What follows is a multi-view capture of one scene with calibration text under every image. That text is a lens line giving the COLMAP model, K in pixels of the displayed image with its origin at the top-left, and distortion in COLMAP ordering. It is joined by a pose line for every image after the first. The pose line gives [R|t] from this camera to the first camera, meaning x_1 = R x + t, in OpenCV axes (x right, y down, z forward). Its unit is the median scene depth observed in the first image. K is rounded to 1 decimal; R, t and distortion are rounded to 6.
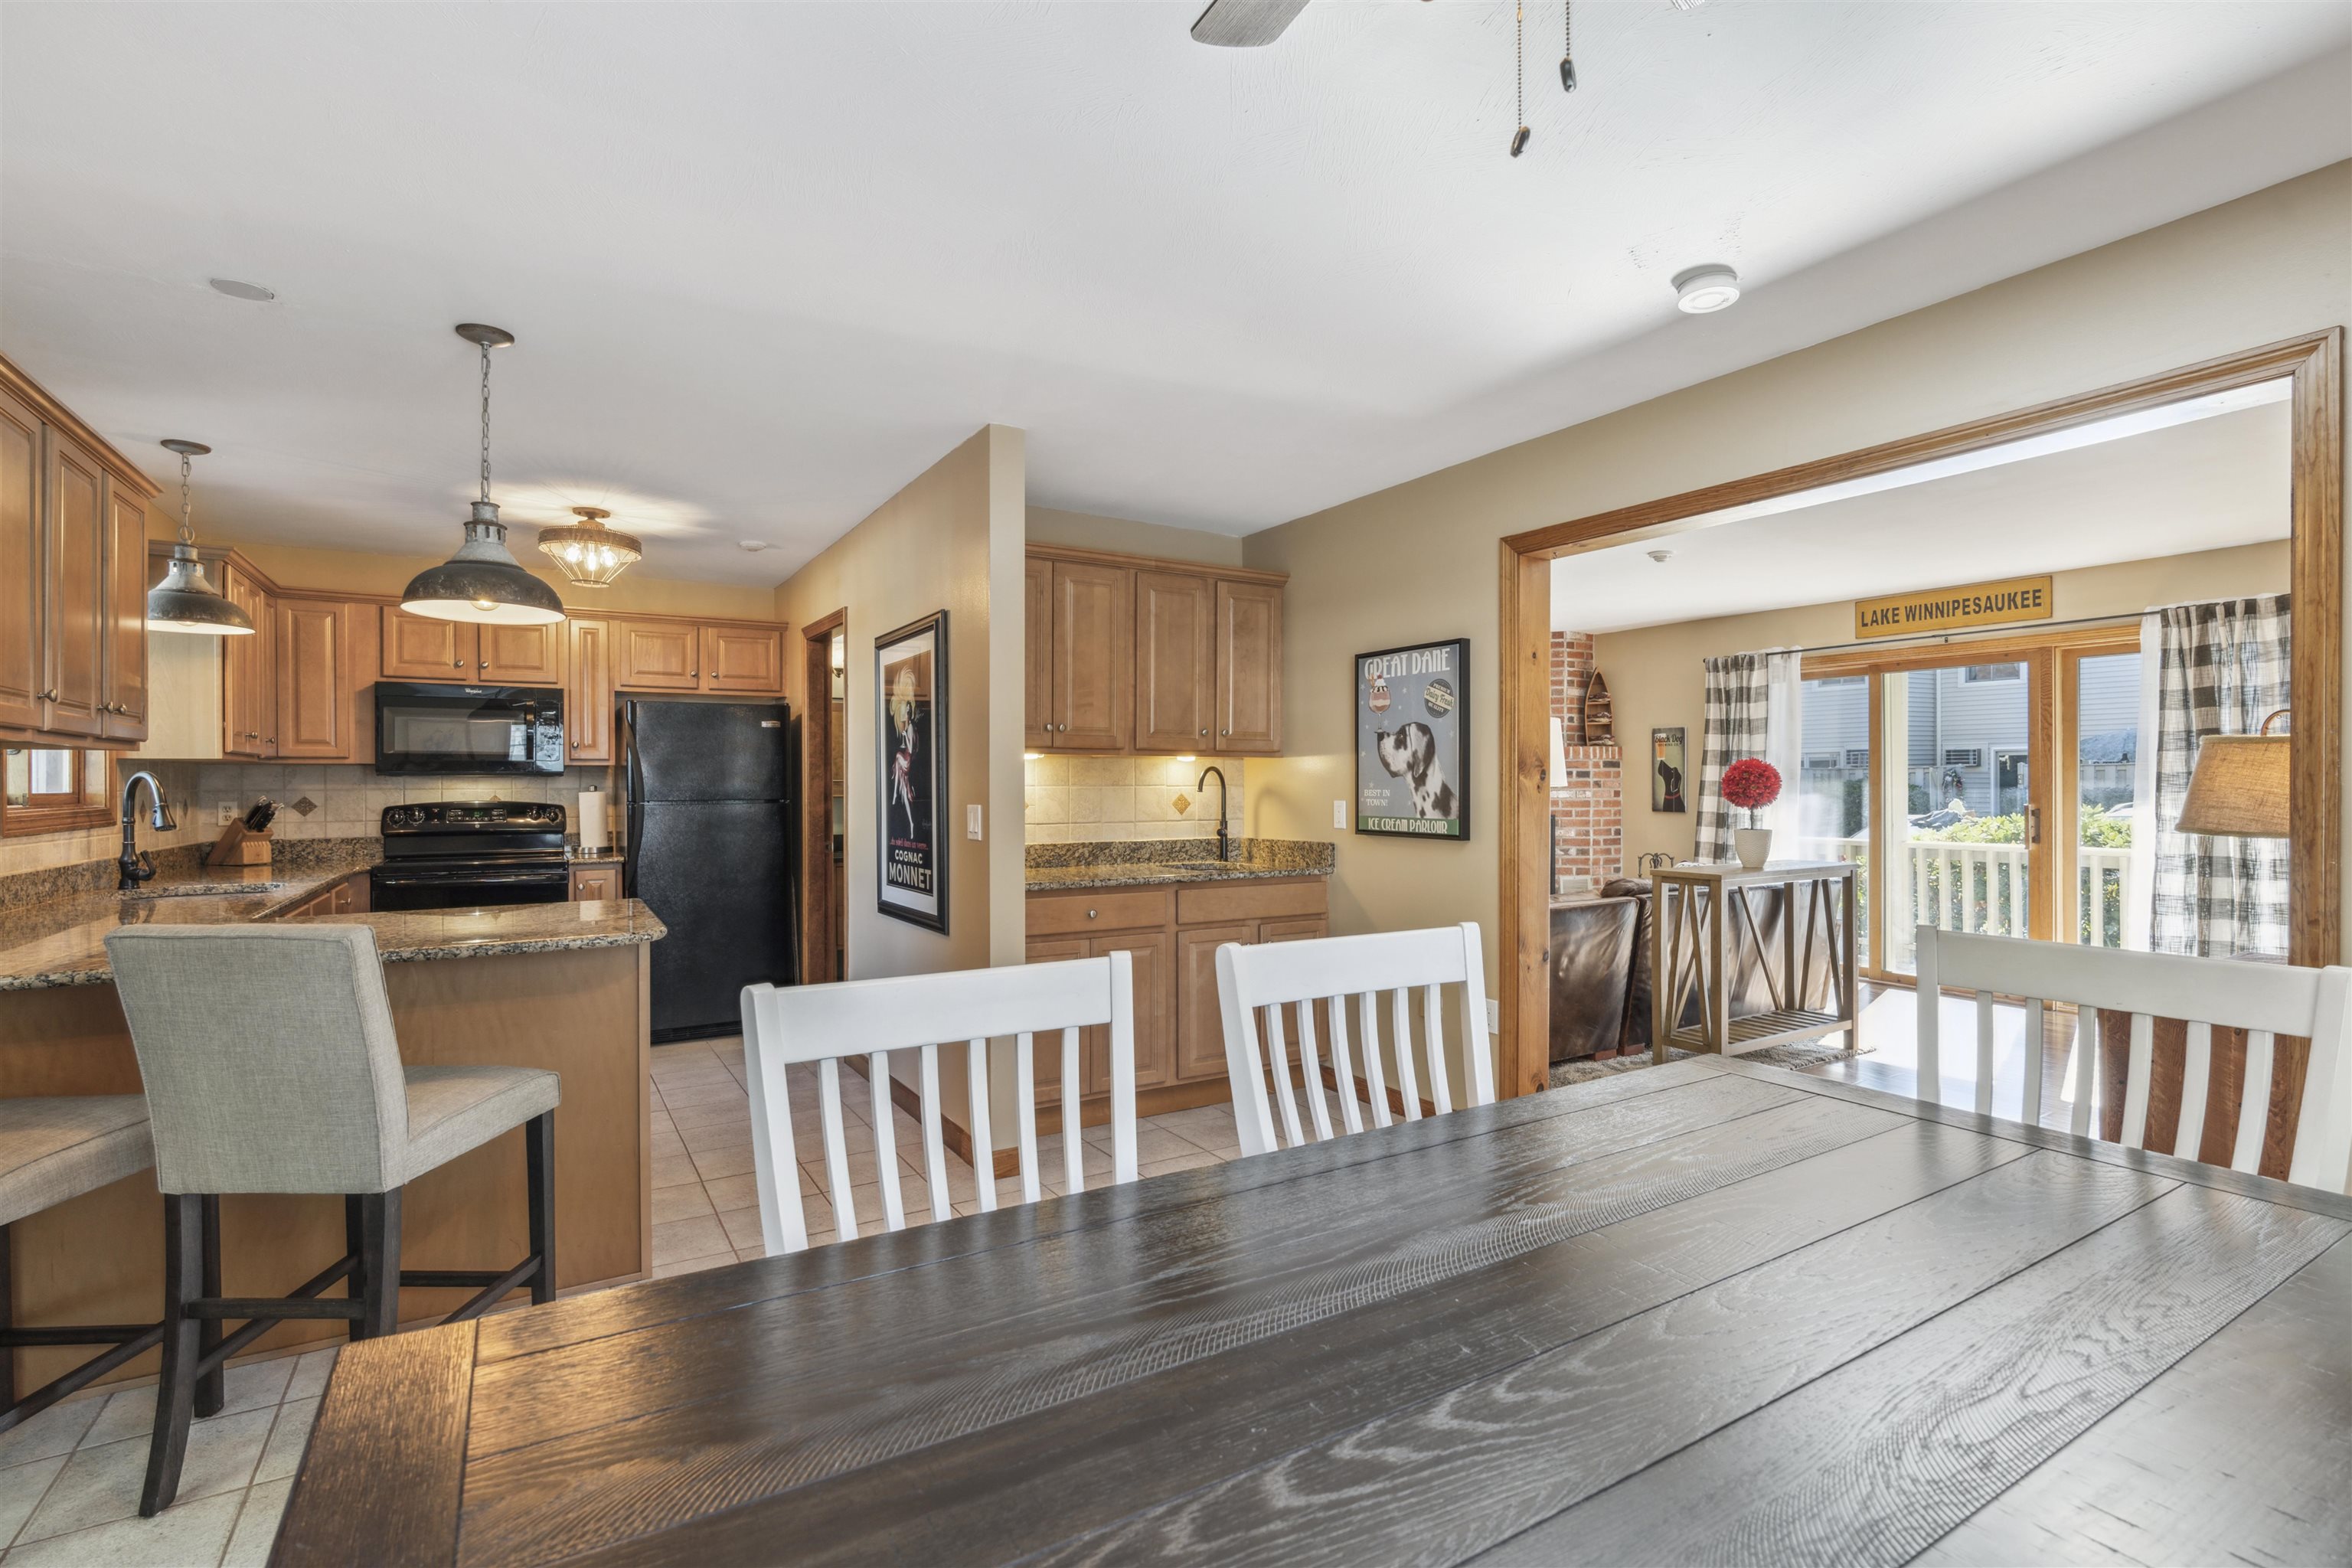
lens RADIAL K [[1075.9, 0, 1195.0], [0, 1075.9, 779.8], [0, 0, 1]] dist [-0.010770, 0.004448]
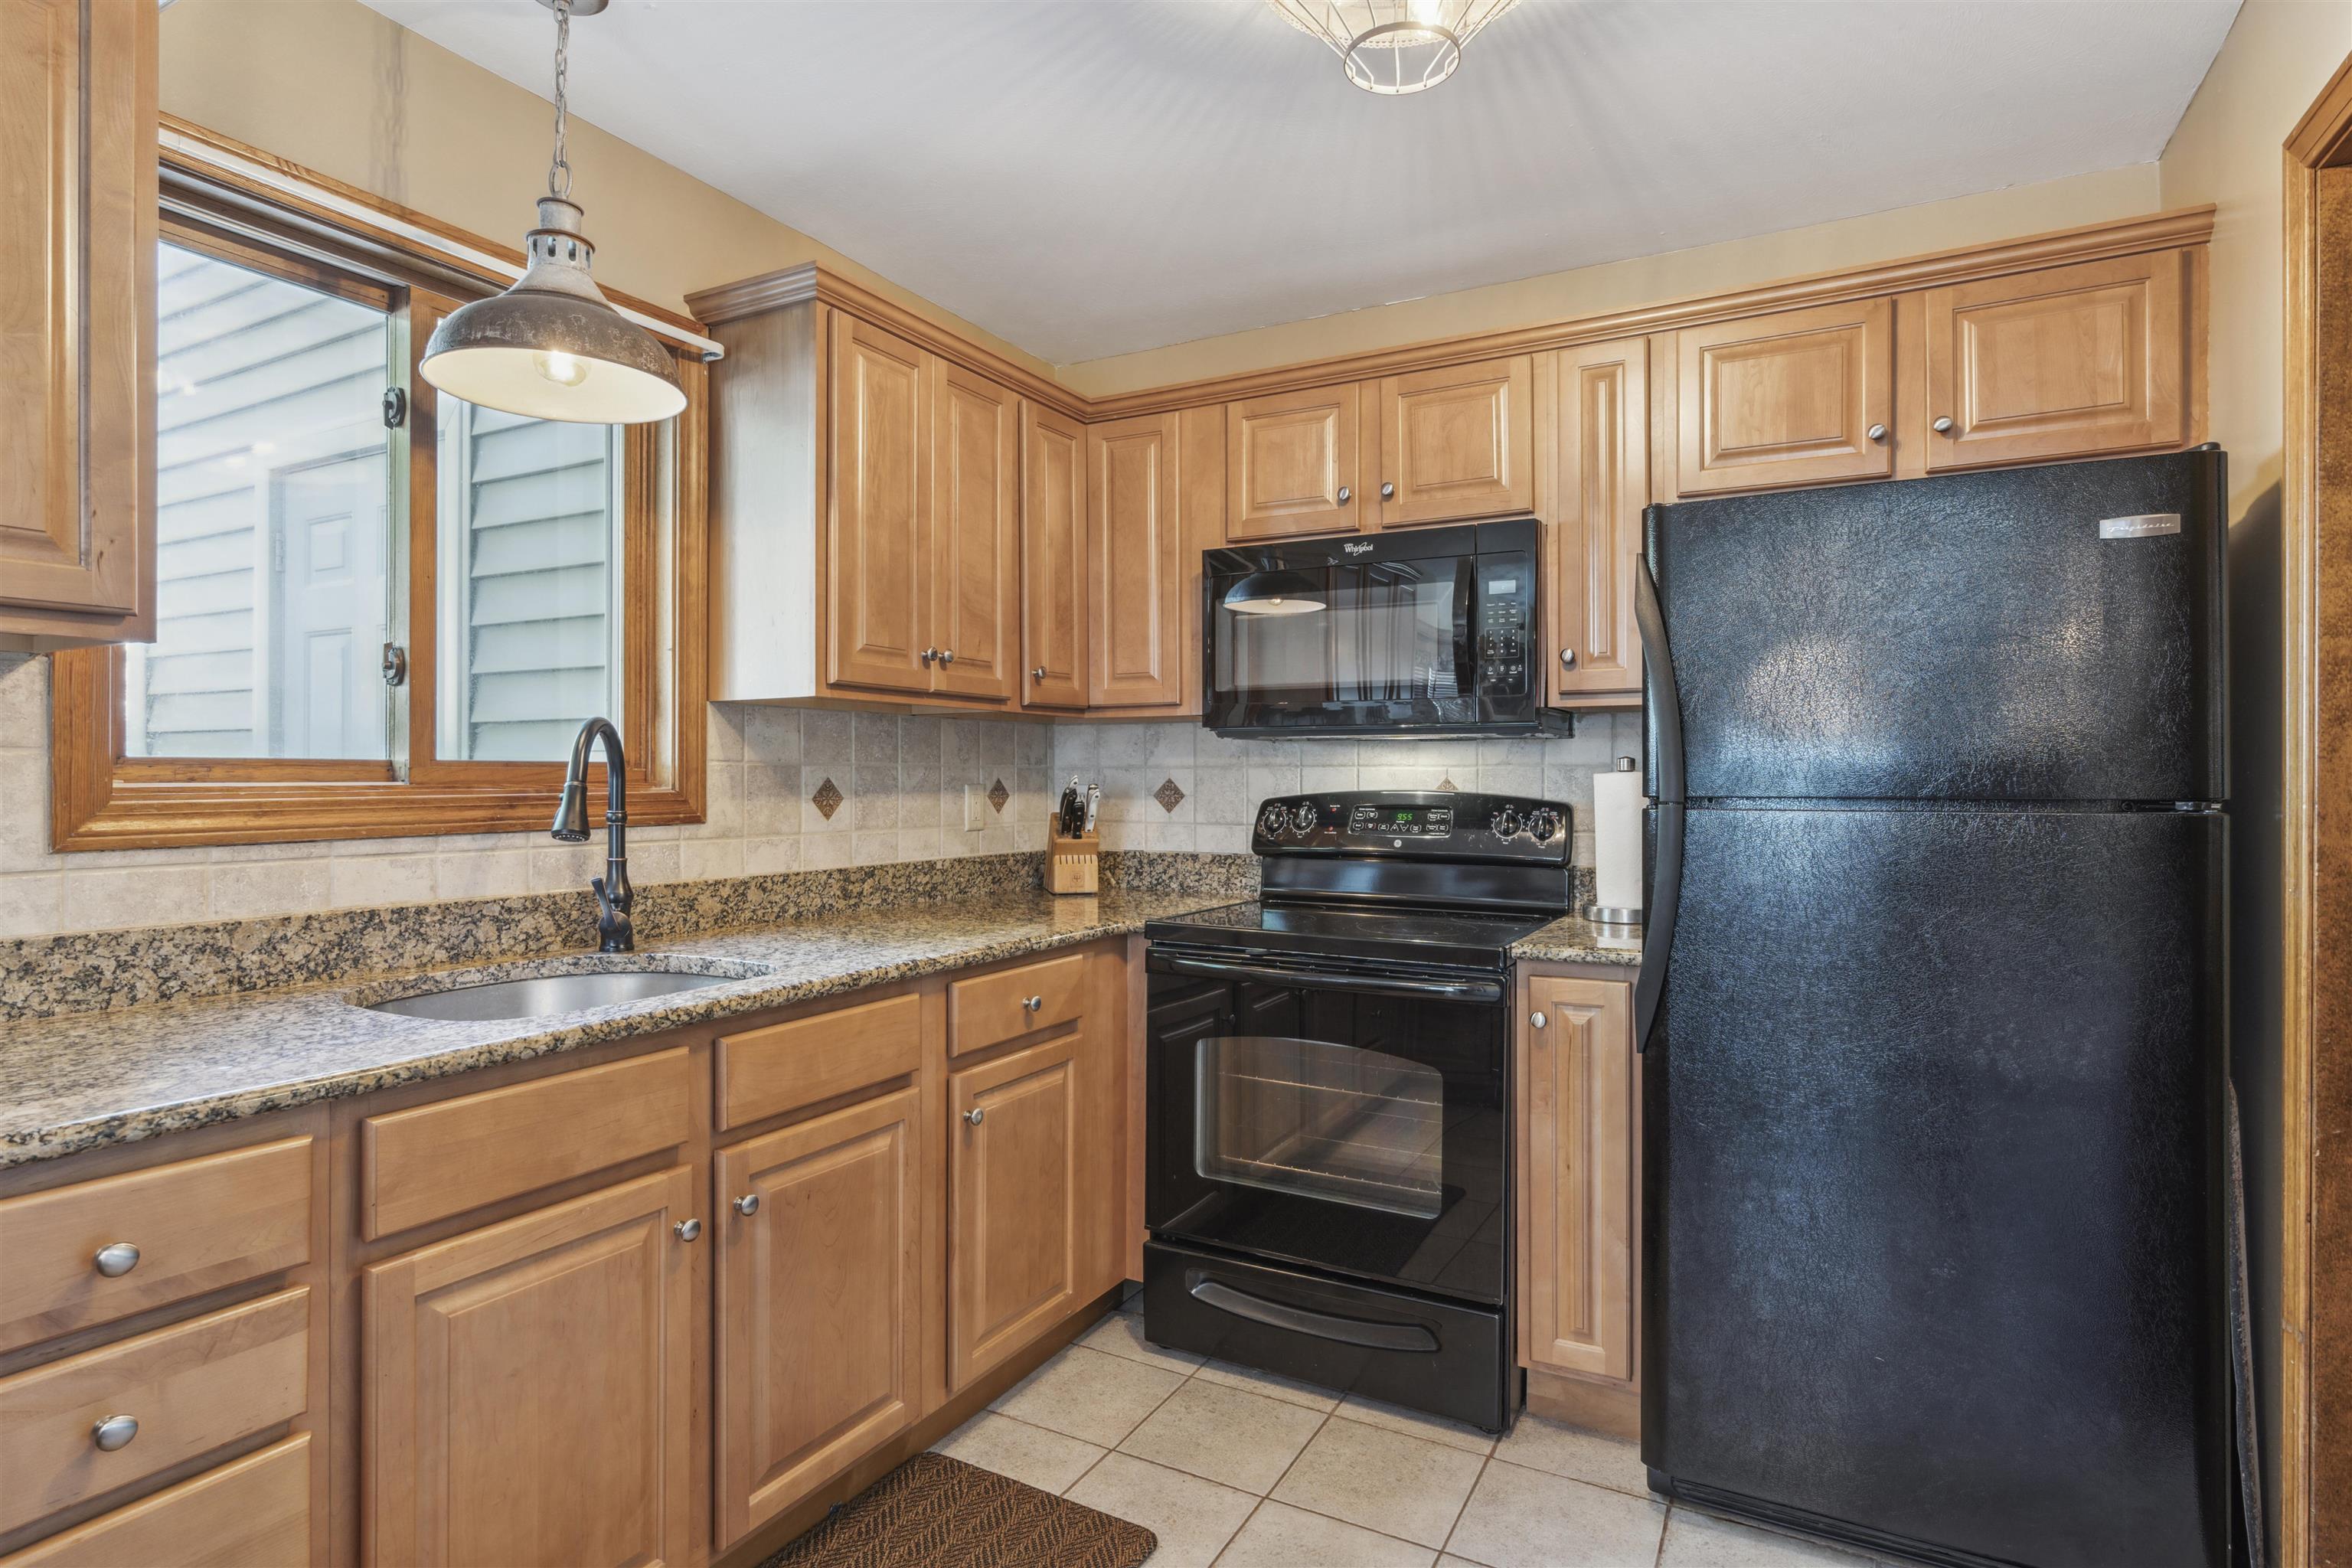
lens RADIAL K [[1202.4, 0, 1167.6], [0, 1202.4, 781.9], [0, 0, 1]] dist [-0.004649, 0.002565]
pose [[0.486409, 0.006852, -0.873705, -0.261977], [0.000464, 0.999967, 0.008101, 0.012097], [0.873731, -0.004346, 0.486389, 0.668699]]
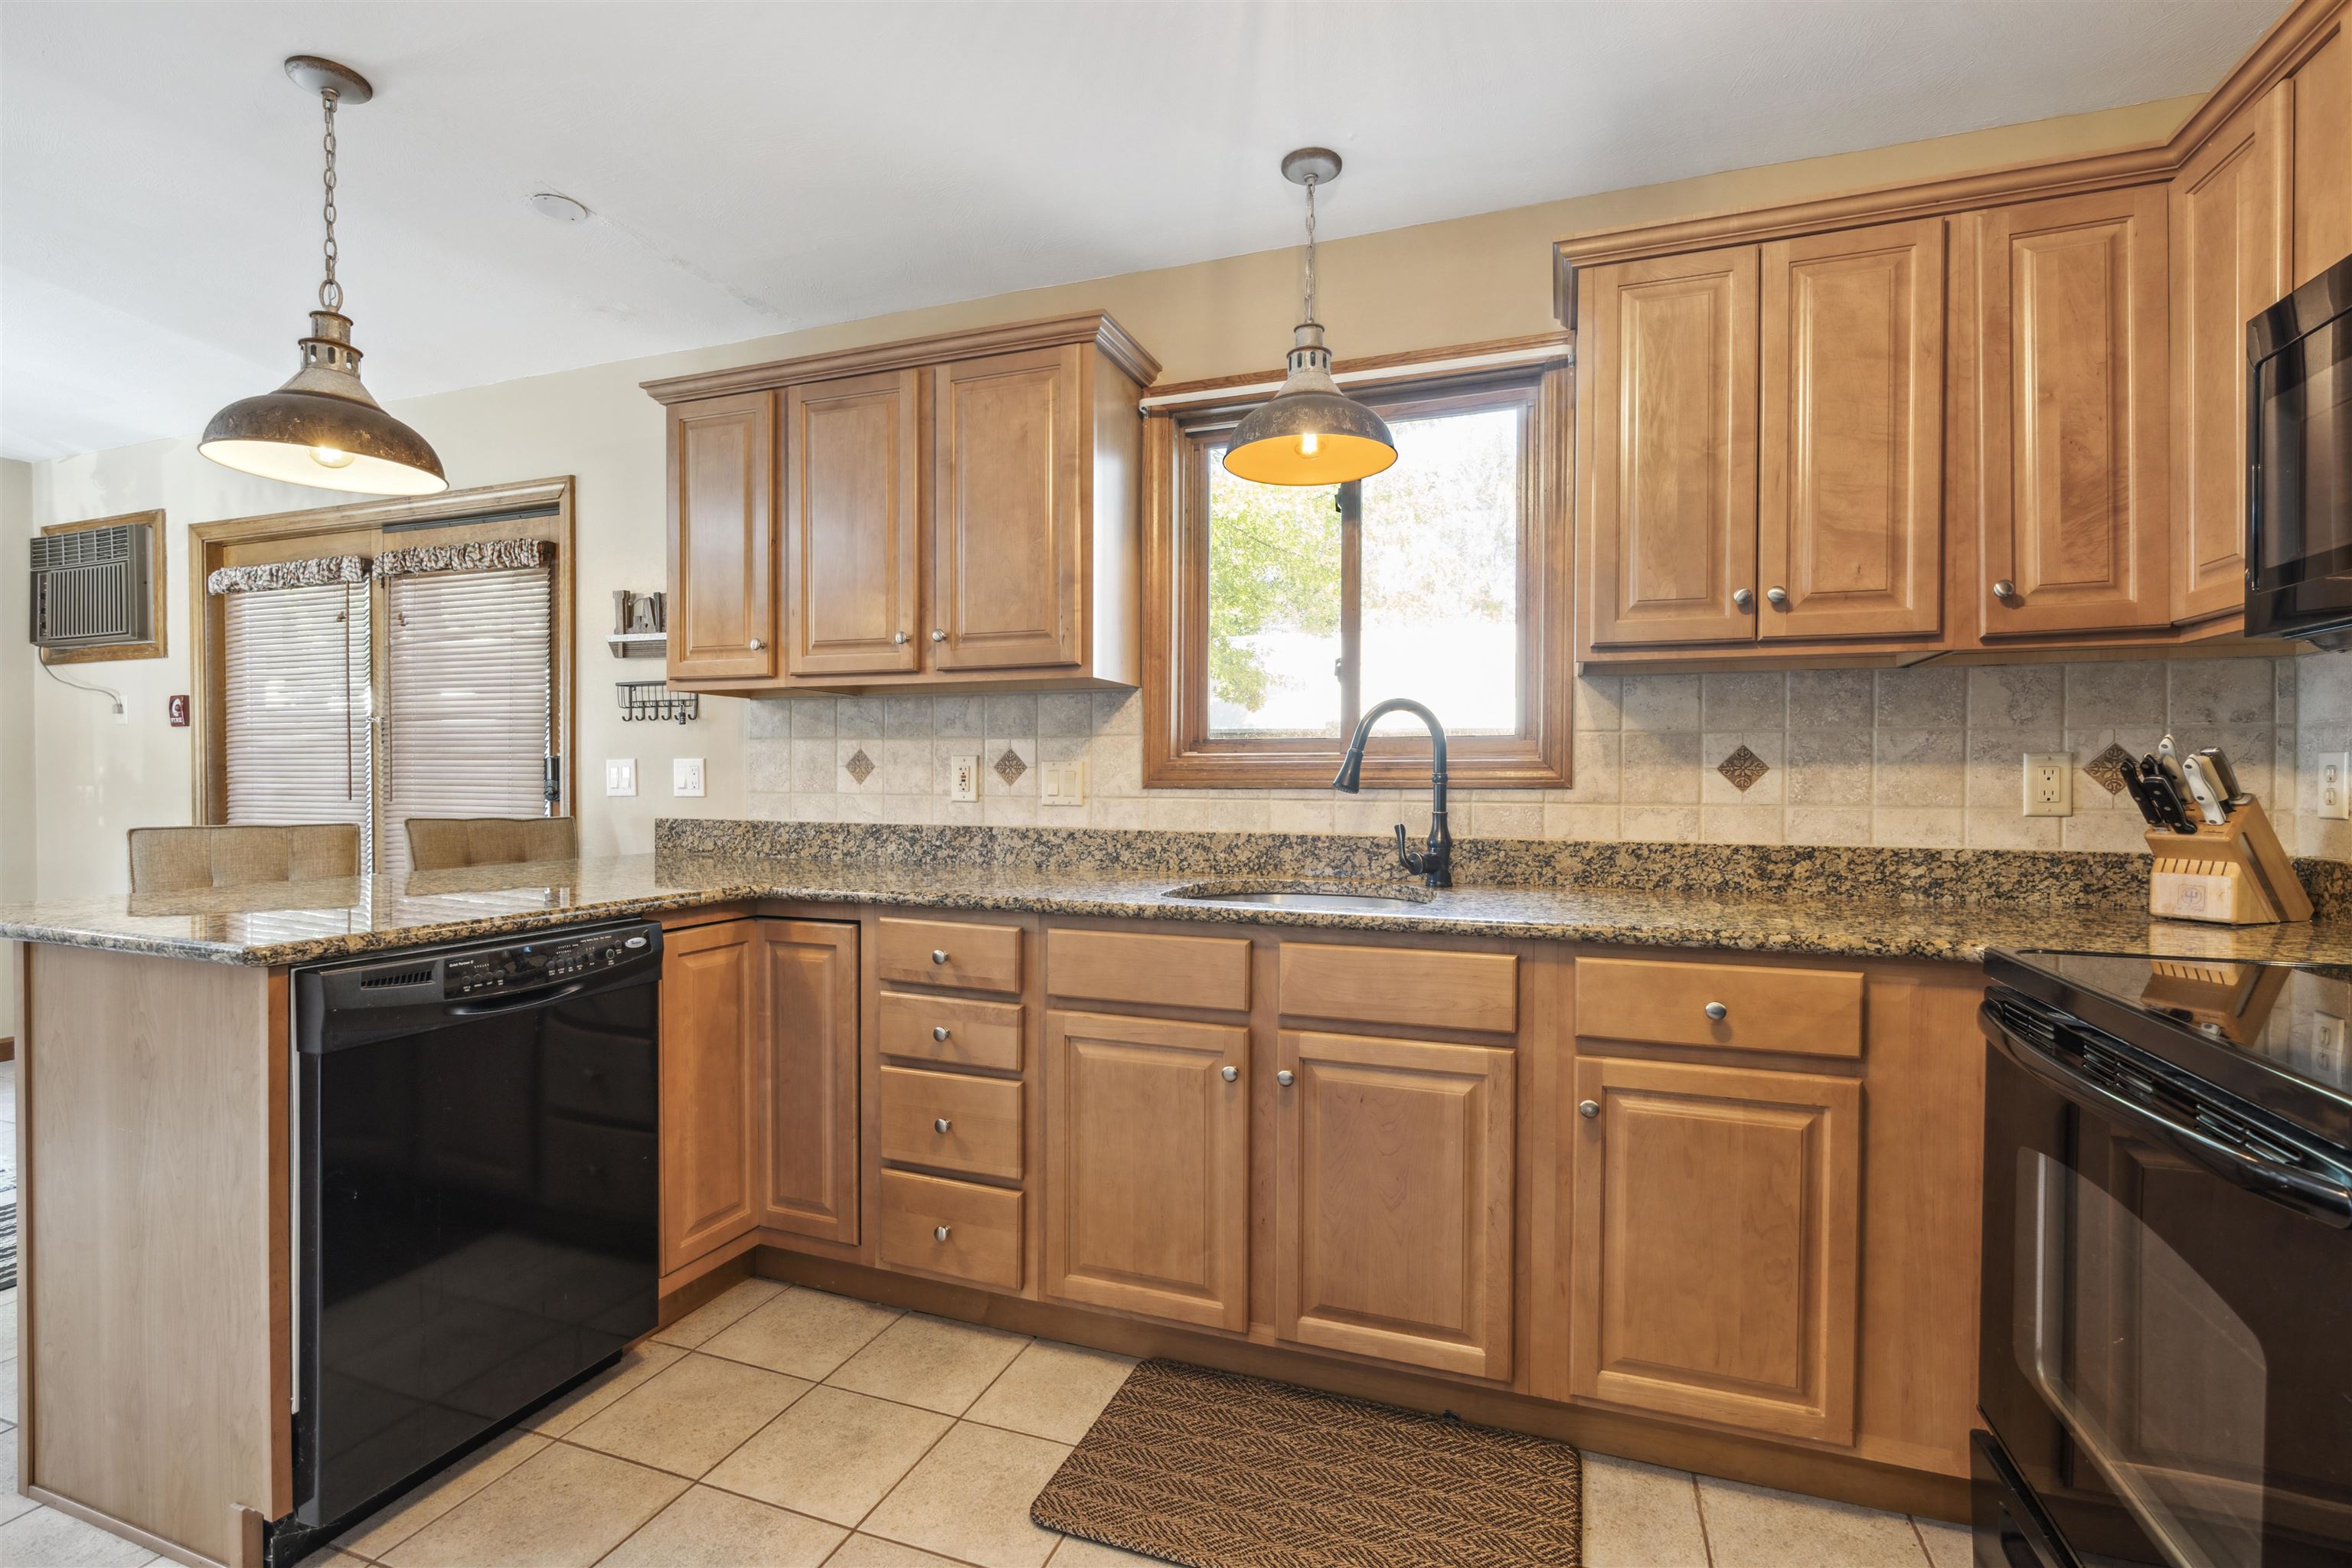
lens RADIAL K [[1075.9, 0, 1185.8], [0, 1075.9, 785.0], [0, 0, 1]] dist [-0.010770, 0.004448]
pose [[-0.784990, 0.003623, -0.619498, -0.346146], [0.001406, 0.999991, 0.004067, 0.027845], [0.619507, 0.002321, -0.784988, 0.987522]]
